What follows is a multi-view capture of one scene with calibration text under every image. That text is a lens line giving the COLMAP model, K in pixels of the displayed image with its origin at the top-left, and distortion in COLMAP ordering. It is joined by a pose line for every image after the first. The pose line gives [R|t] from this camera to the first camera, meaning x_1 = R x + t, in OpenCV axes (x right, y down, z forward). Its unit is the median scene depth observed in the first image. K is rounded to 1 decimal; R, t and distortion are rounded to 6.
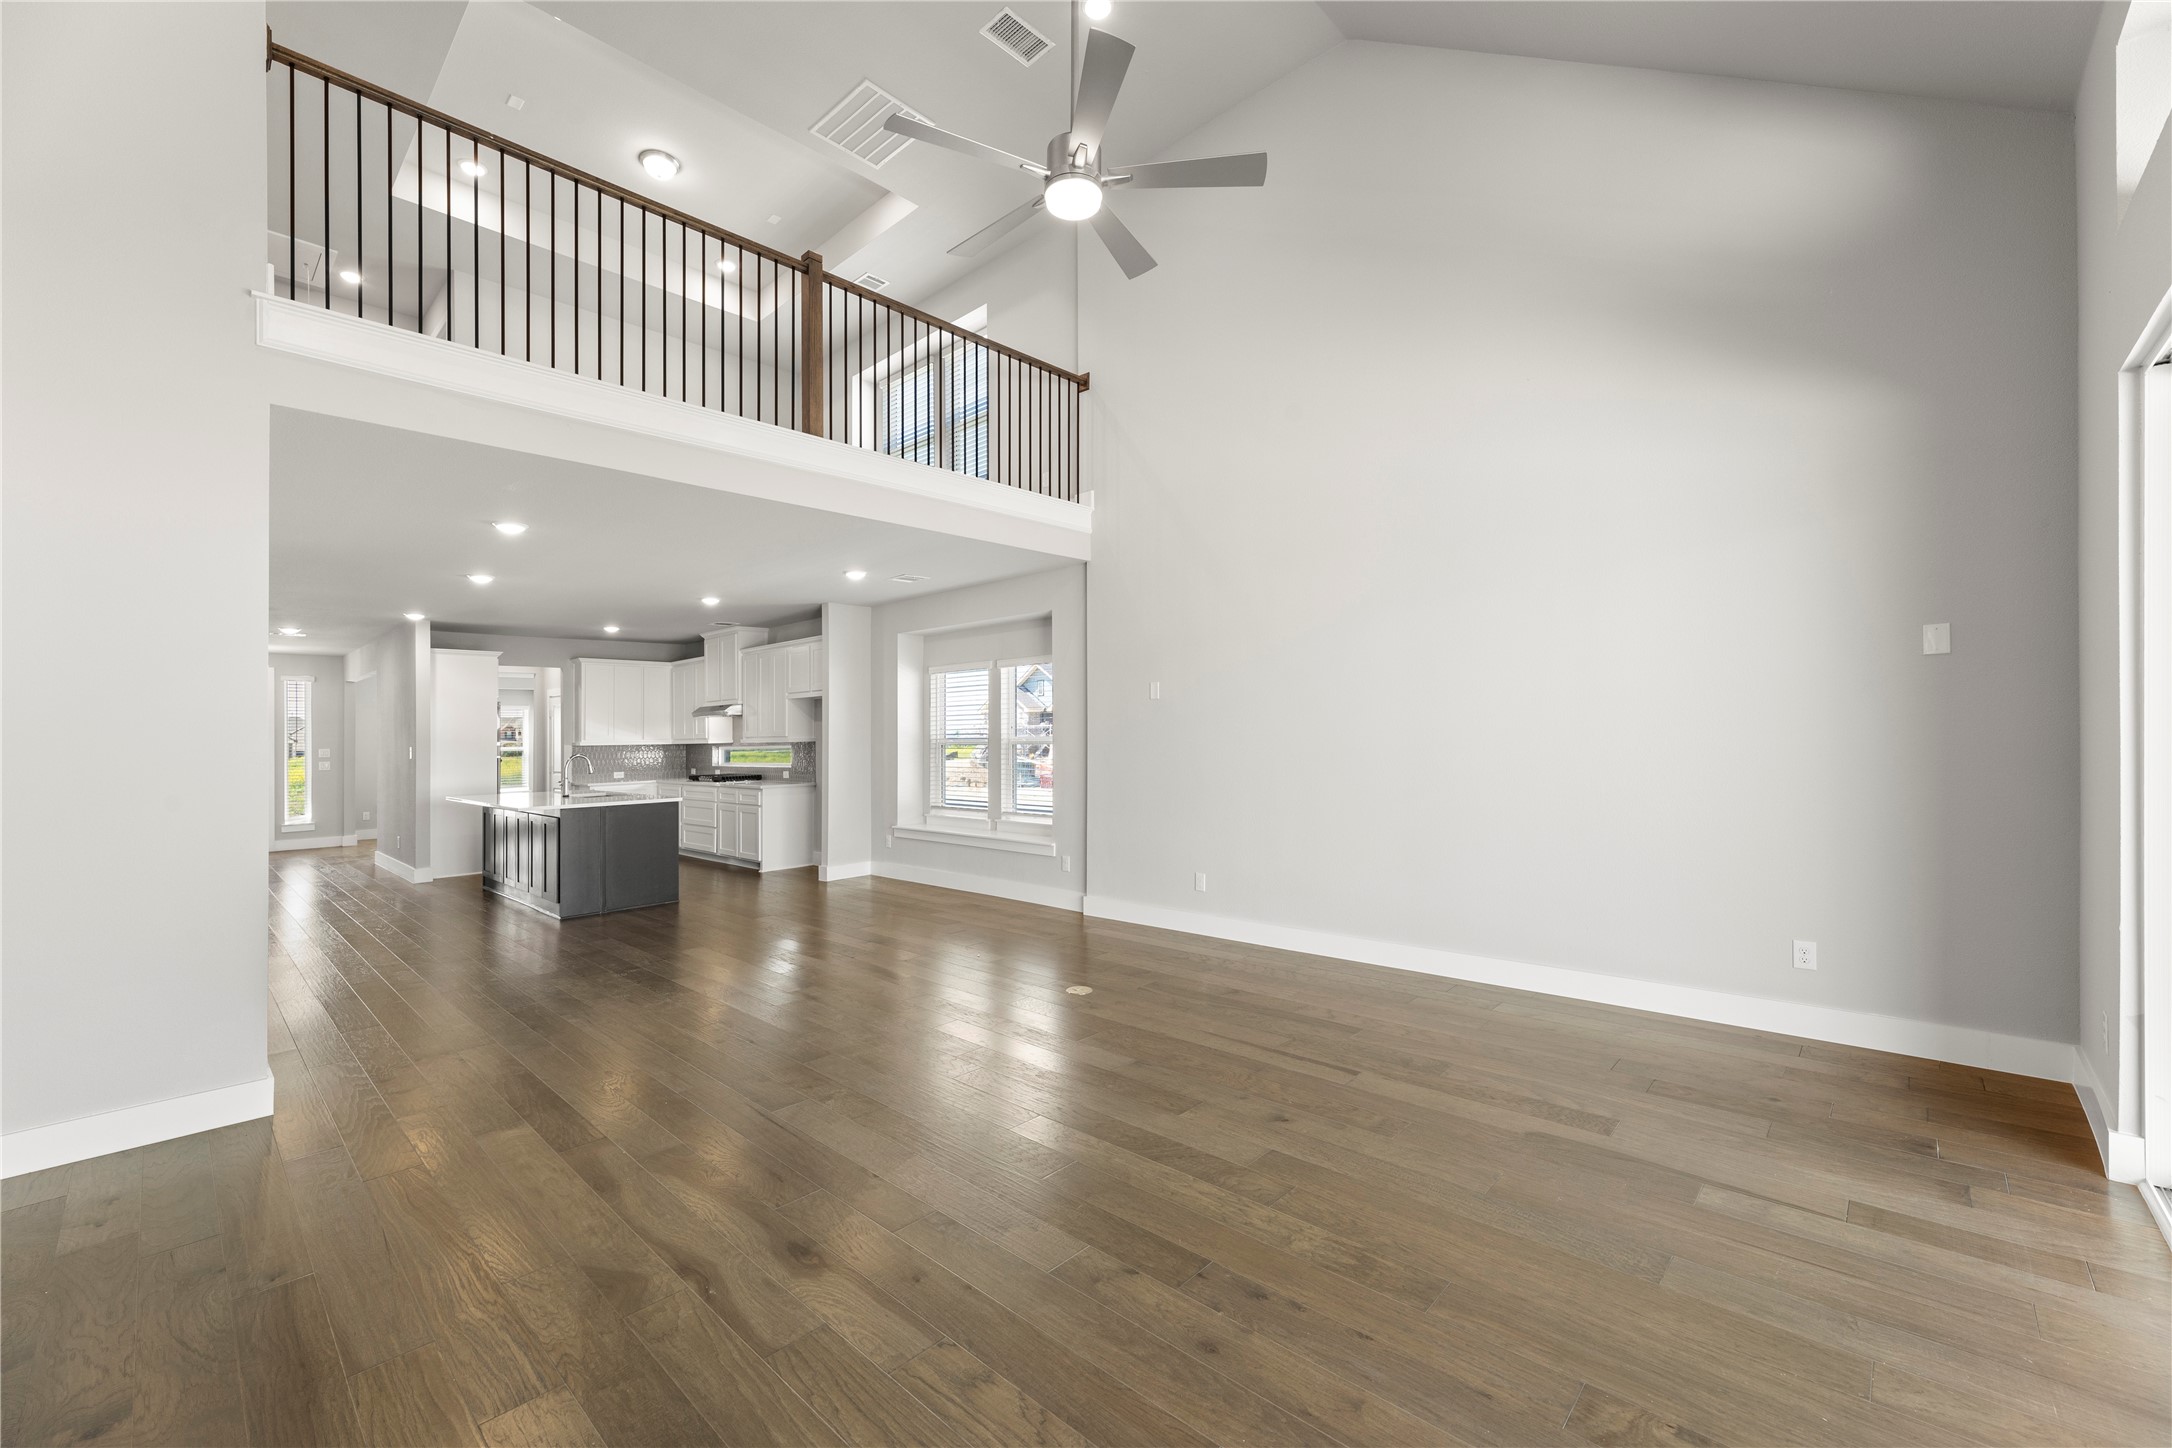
lens RADIAL K [[873.2, 0, 1095.3], [0, 873.2, 712.3], [0, 0, 1]] dist [0.000979, 0.000072]
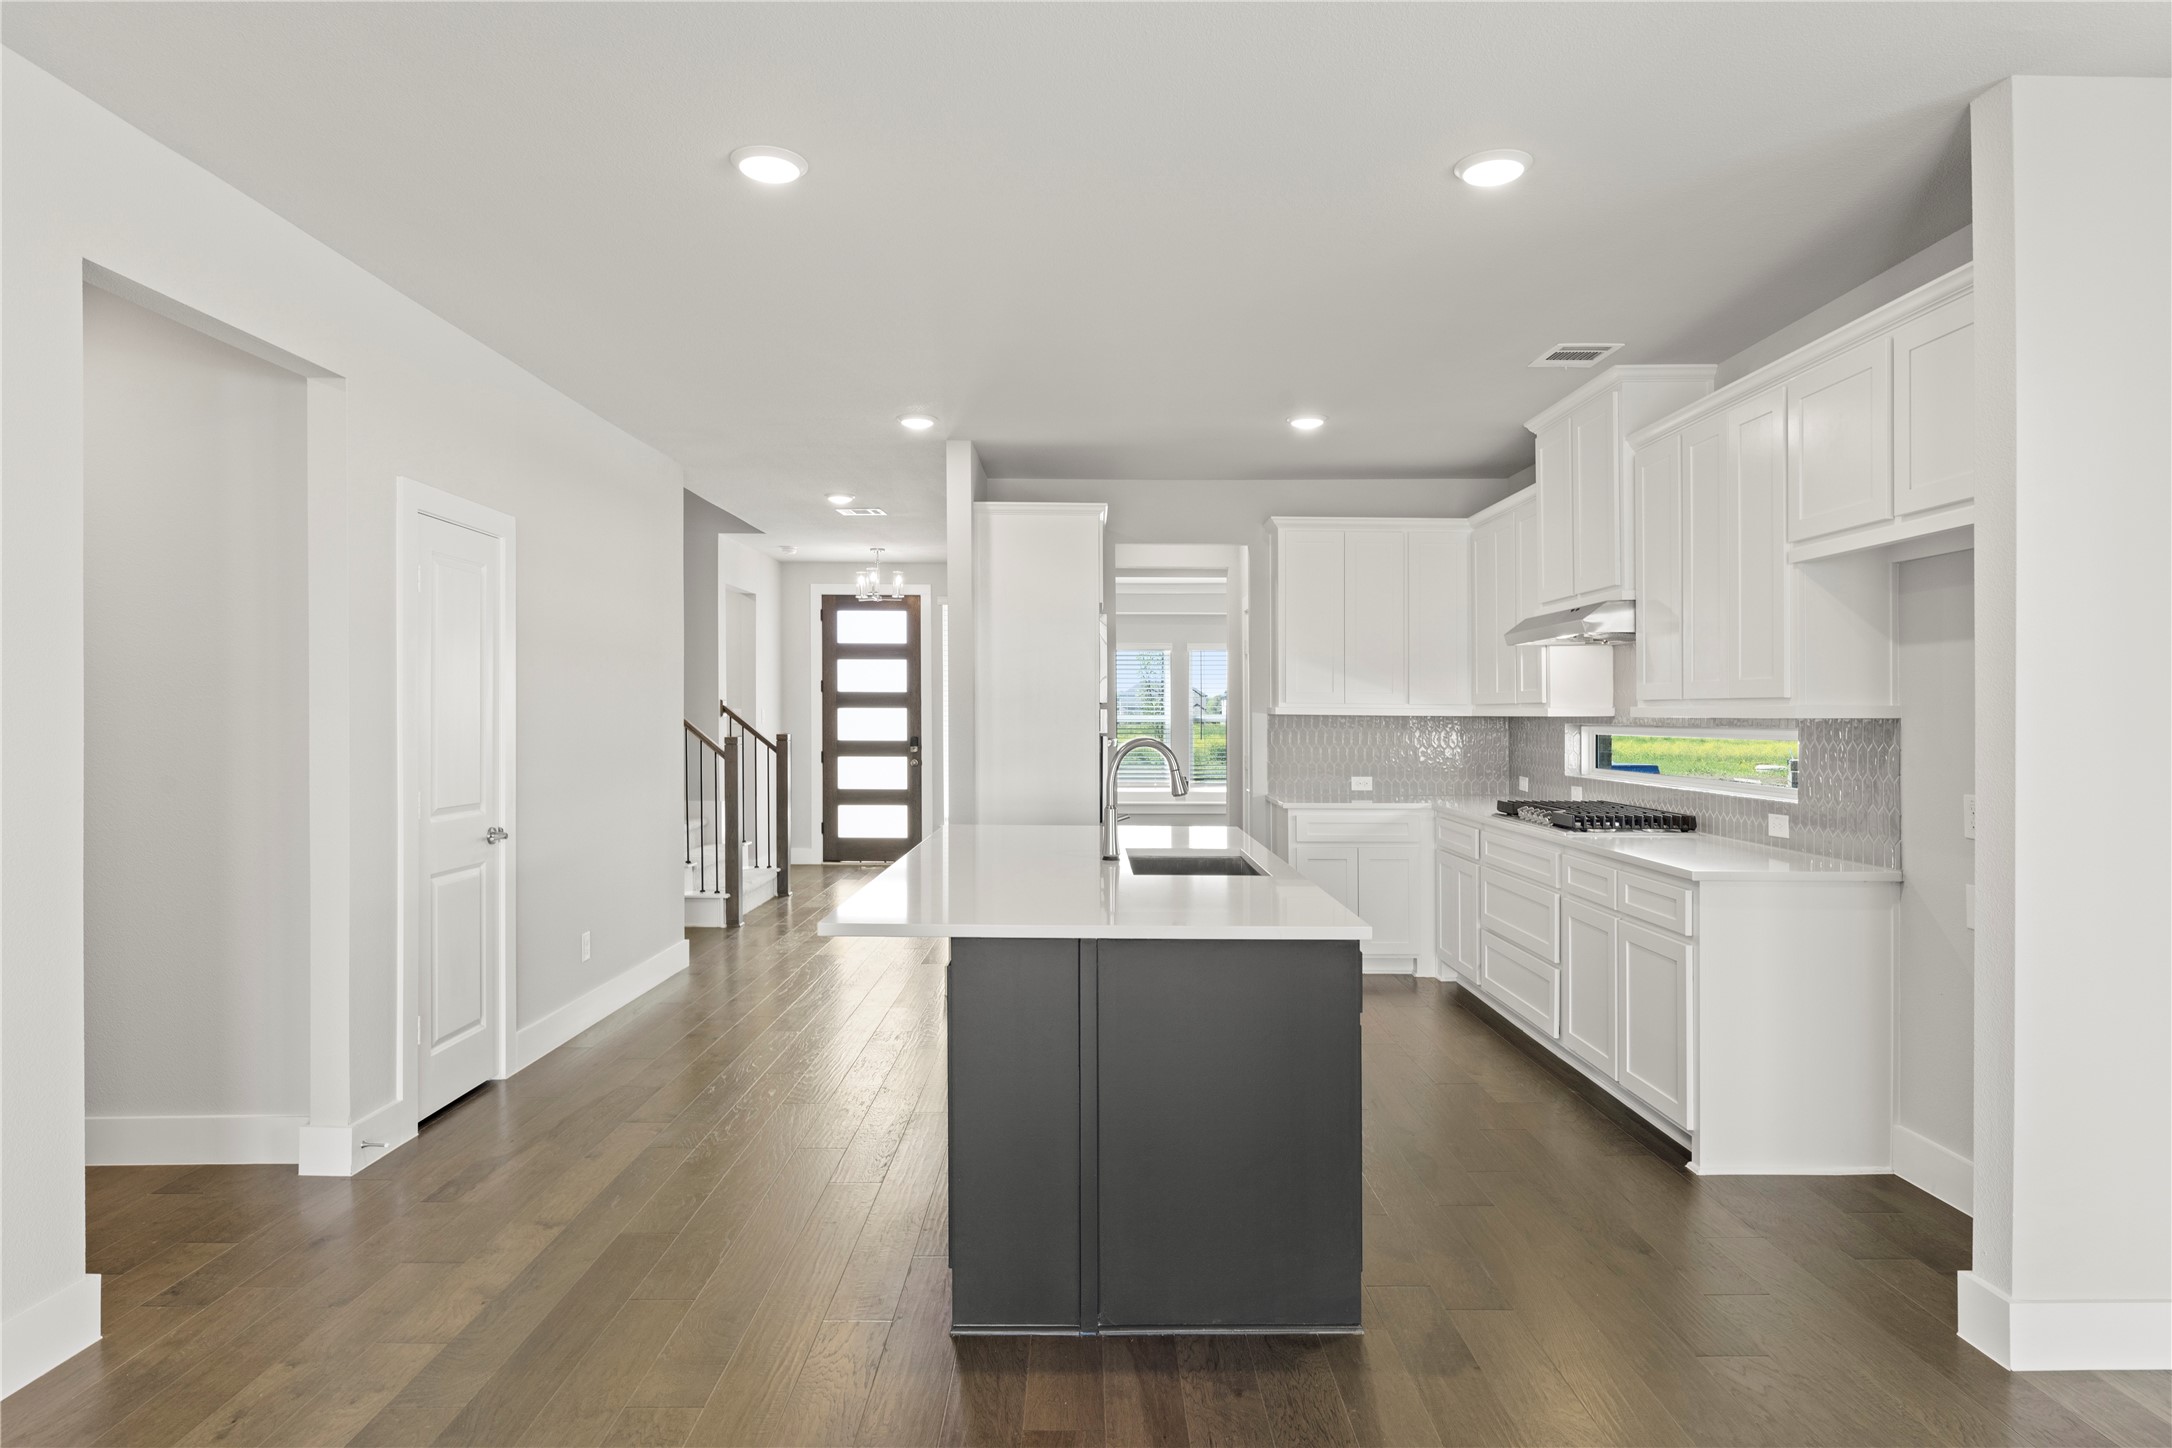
lens RADIAL K [[1243.4, 0, 1086.0], [0, 1243.4, 724.0], [0, 0, 1]] dist [-0.000439, -0.000457]
pose [[0.683274, 0.028542, -0.729604, -0.194478], [0.001731, 0.999170, 0.040707, 0.017622], [0.730160, -0.029077, 0.682657, 0.504630]]
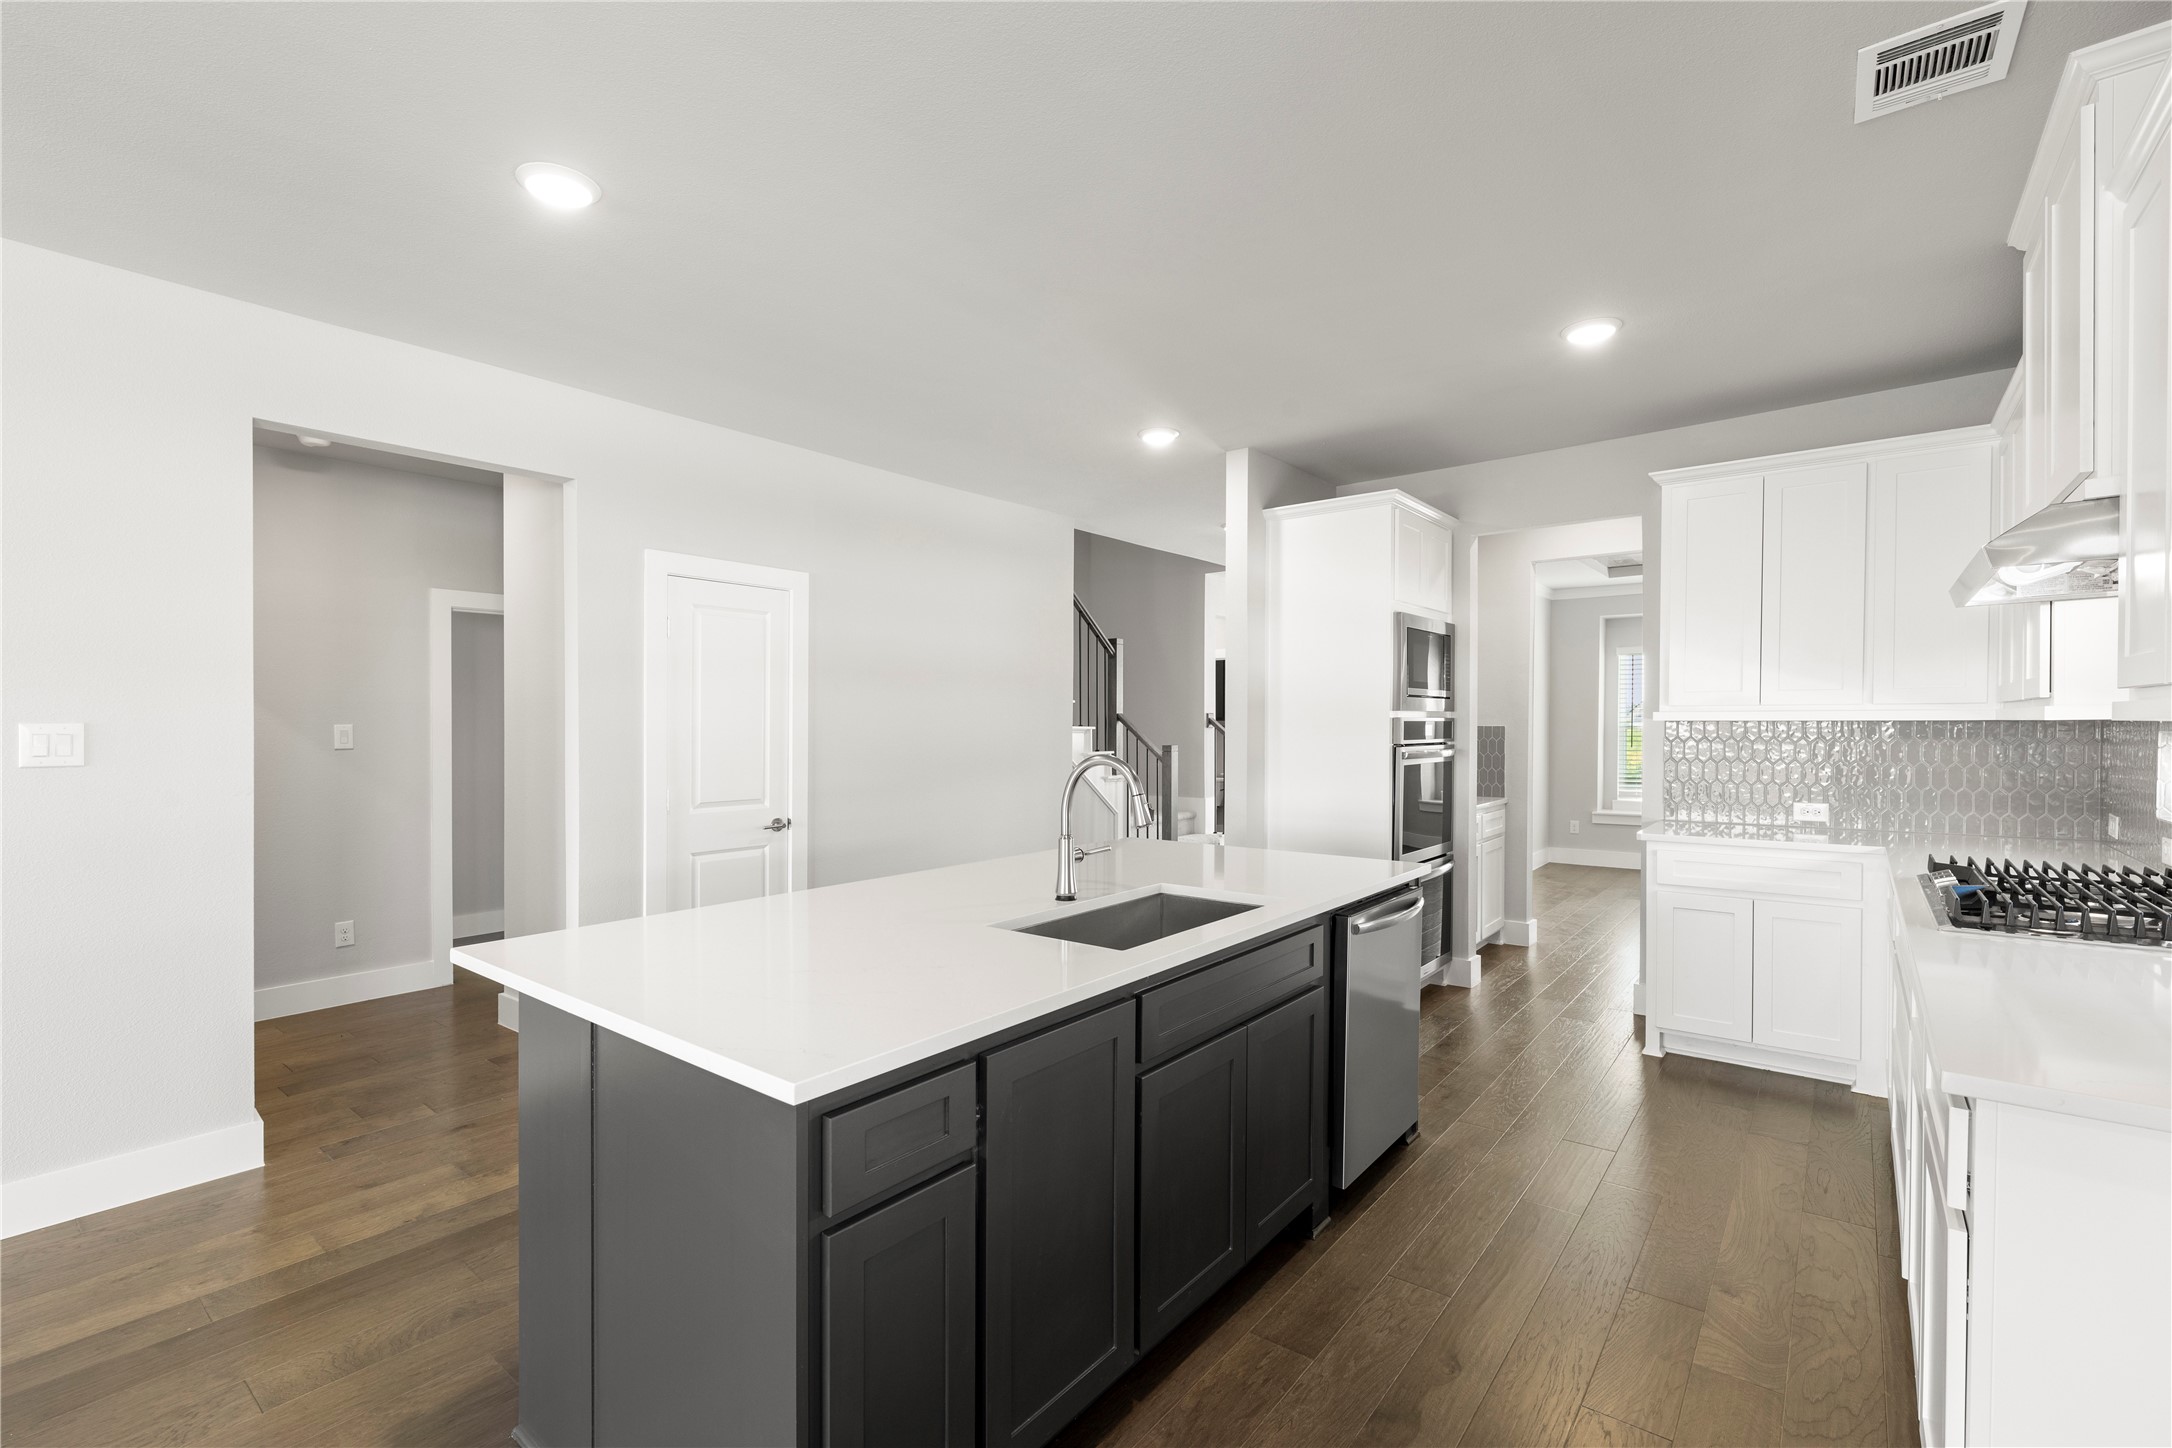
lens RADIAL K [[948.7, 0, 1079.3], [0, 948.7, 740.1], [0, 0, 1]] dist [0.001434, 0.000708]
pose [[0.066440, 0.034843, -0.997182, -0.222691], [0.032097, 0.998798, 0.037038, 0.024948], [0.997274, -0.034467, 0.065242, 0.754158]]
